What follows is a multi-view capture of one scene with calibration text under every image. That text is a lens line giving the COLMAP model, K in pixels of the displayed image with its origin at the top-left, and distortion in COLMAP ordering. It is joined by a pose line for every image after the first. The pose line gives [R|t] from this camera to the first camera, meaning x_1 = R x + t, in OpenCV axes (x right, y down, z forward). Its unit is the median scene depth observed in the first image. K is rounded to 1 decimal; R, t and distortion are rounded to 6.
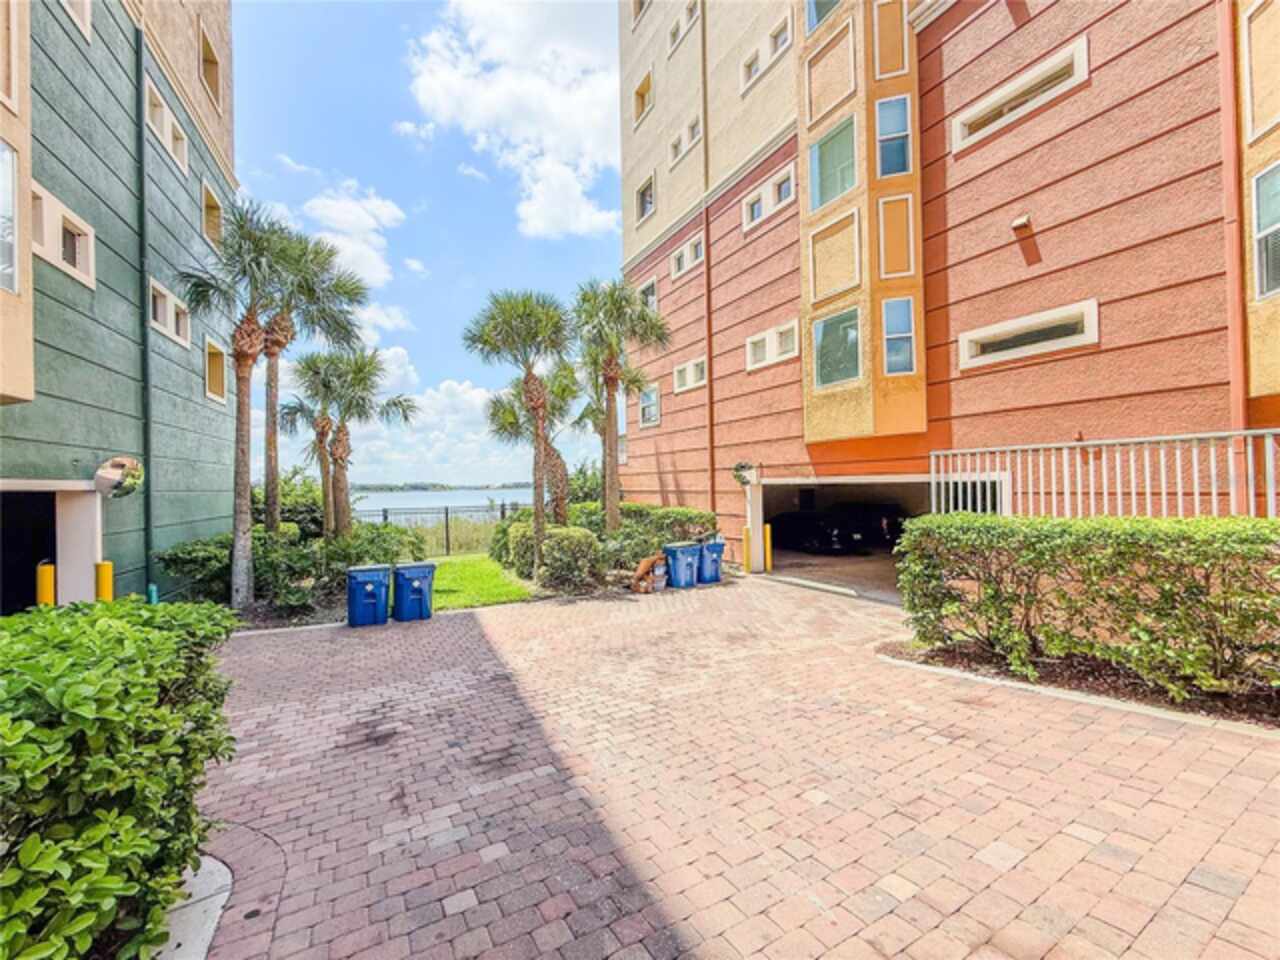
lens RADIAL K [[496.9, 0, 631.8], [0, 496.9, 482.0], [0, 0, 1]] dist [0.001578, 0.000212]
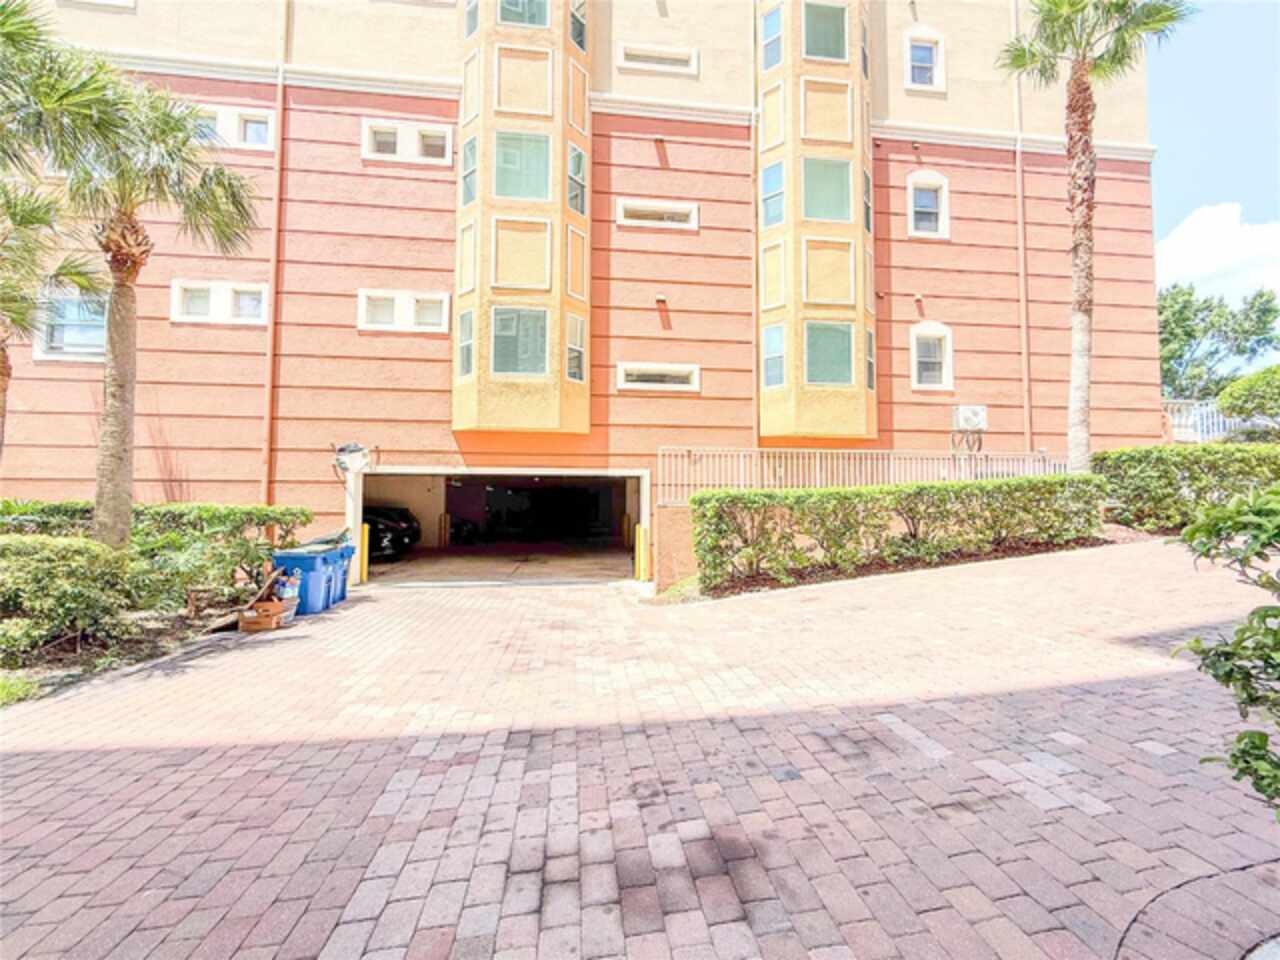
lens RADIAL K [[512.5, 0, 628.7], [0, 512.5, 481.1], [0, 0, 1]] dist [-0.000854, -0.000115]
pose [[0.384223, 0.062834, 0.921100, -0.539738], [-0.021484, 0.998020, -0.059120, 0.091075], [-0.922990, 0.002926, 0.384812, 0.464514]]
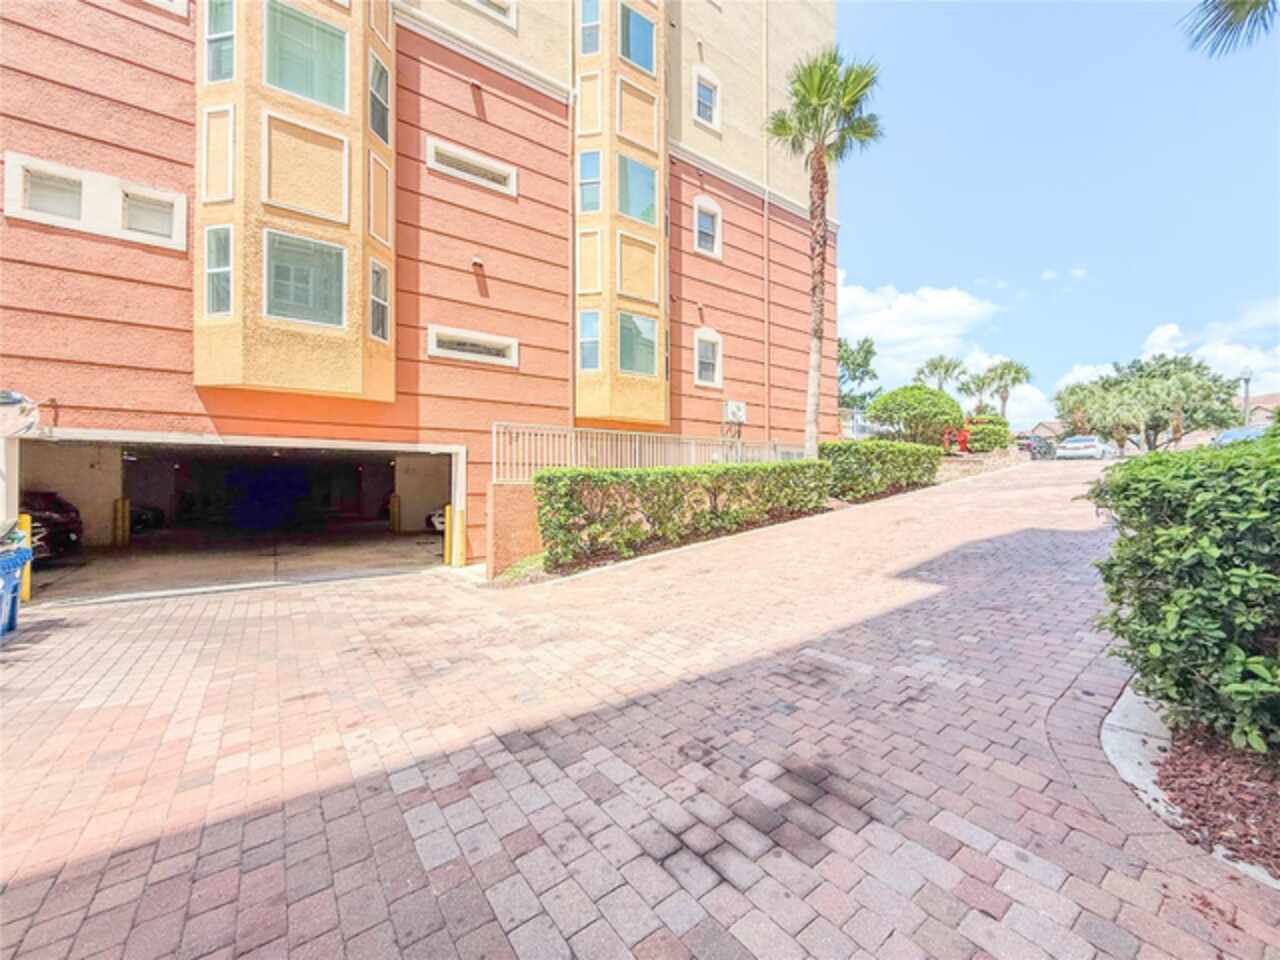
lens RADIAL K [[512.5, 0, 628.7], [0, 512.5, 481.1], [0, 0, 1]] dist [-0.000854, -0.000115]
pose [[-0.105773, 0.028087, 0.993994, -0.562404], [-0.007409, 0.999551, -0.029033, 0.098290], [-0.994363, -0.010435, -0.105518, 0.664480]]
